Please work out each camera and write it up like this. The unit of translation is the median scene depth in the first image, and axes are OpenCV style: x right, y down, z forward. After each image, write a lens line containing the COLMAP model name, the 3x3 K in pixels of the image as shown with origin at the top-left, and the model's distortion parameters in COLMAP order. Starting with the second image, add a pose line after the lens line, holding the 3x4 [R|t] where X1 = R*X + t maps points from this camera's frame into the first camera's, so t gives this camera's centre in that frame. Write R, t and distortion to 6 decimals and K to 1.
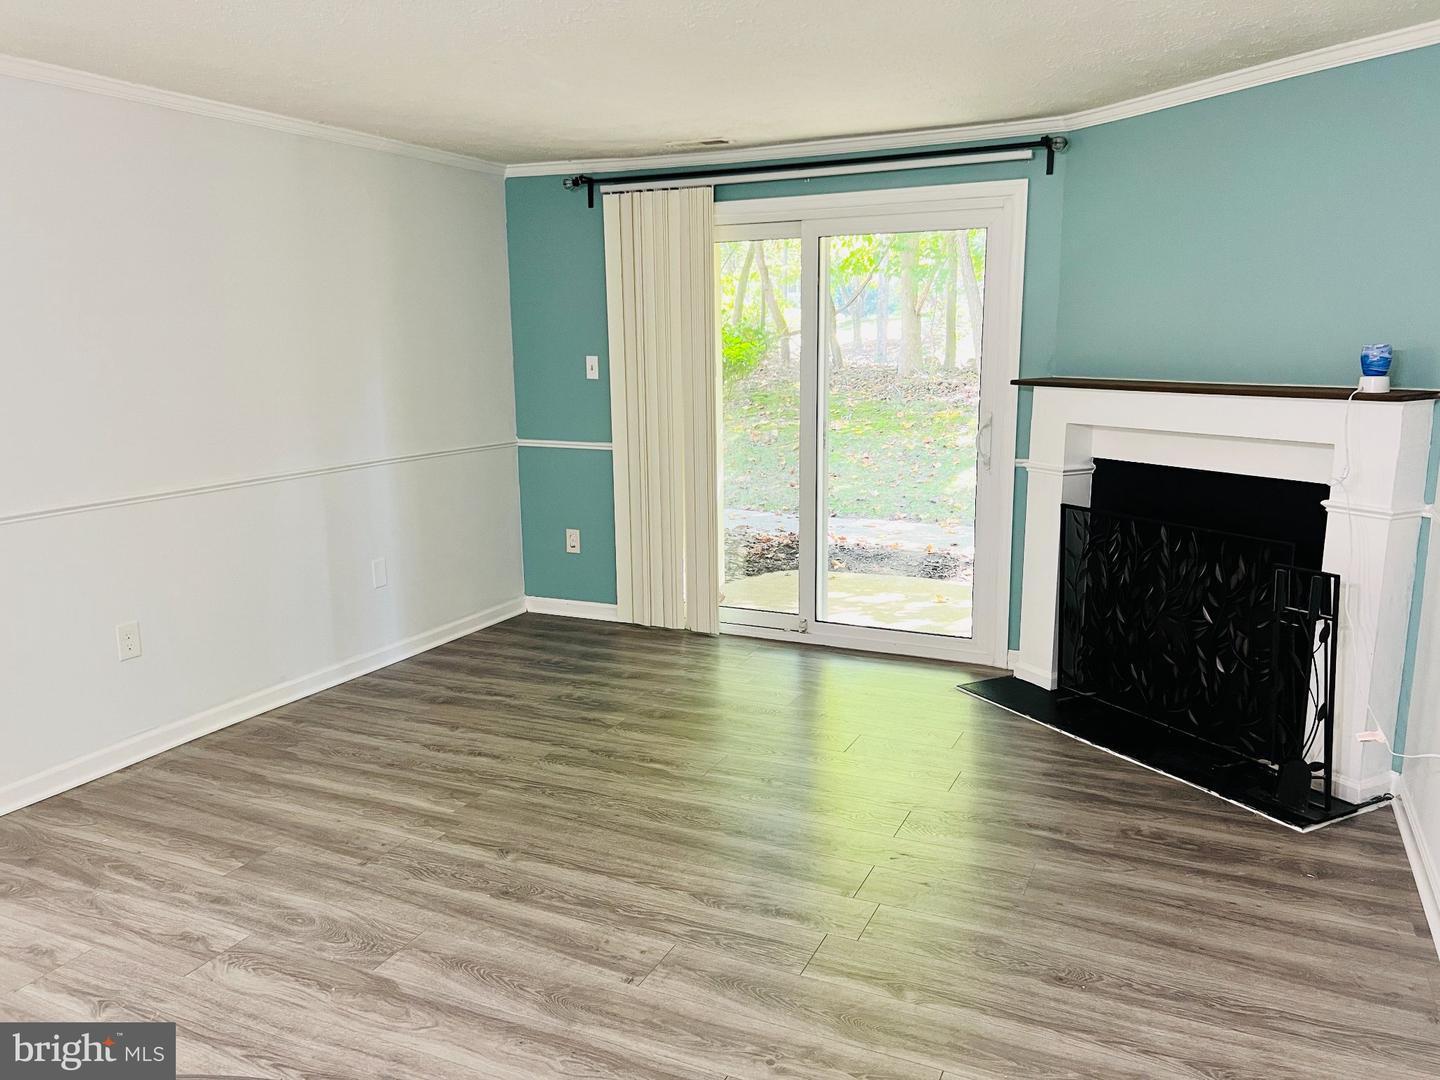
lens RADIAL K [[1090.0, 0, 717.4], [0, 1090.0, 544.1], [0, 0, 1]] dist [0.057133, -0.068364]
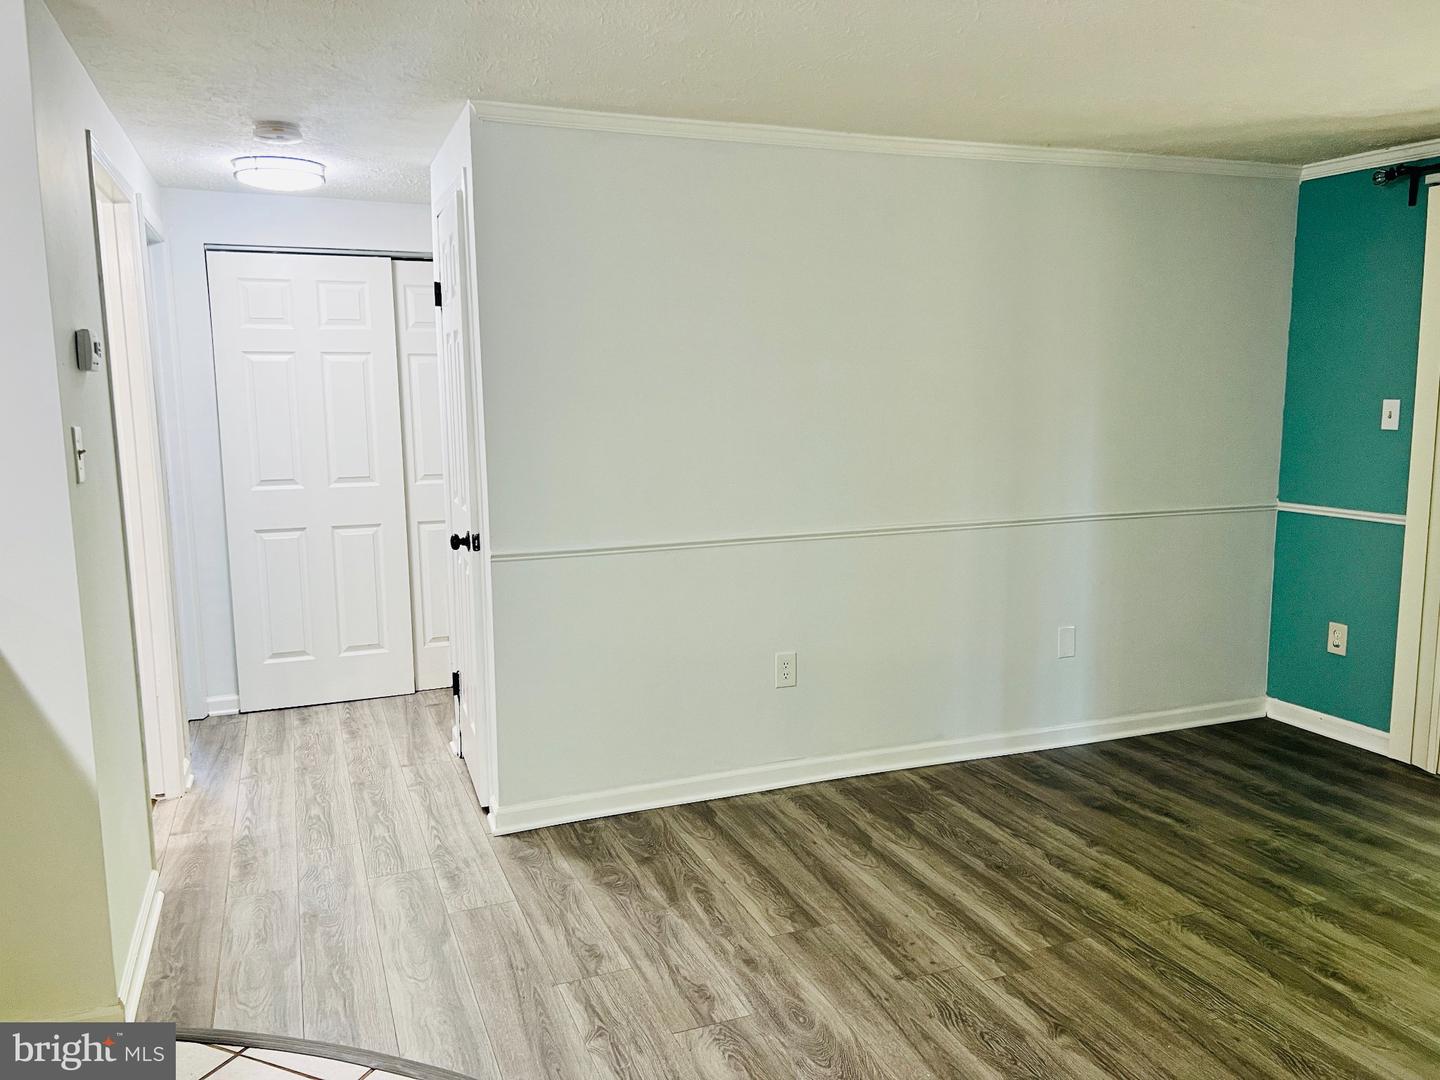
lens RADIAL K [[1090.0, 0, 711.5], [0, 1090.0, 538.9], [0, 0, 1]] dist [0.057133, -0.068364]
pose [[0.723790, 0.095829, -0.683334, 0.097217], [-0.125035, 0.992130, 0.006697, -0.030531], [0.678598, 0.080593, 0.730075, 0.173527]]
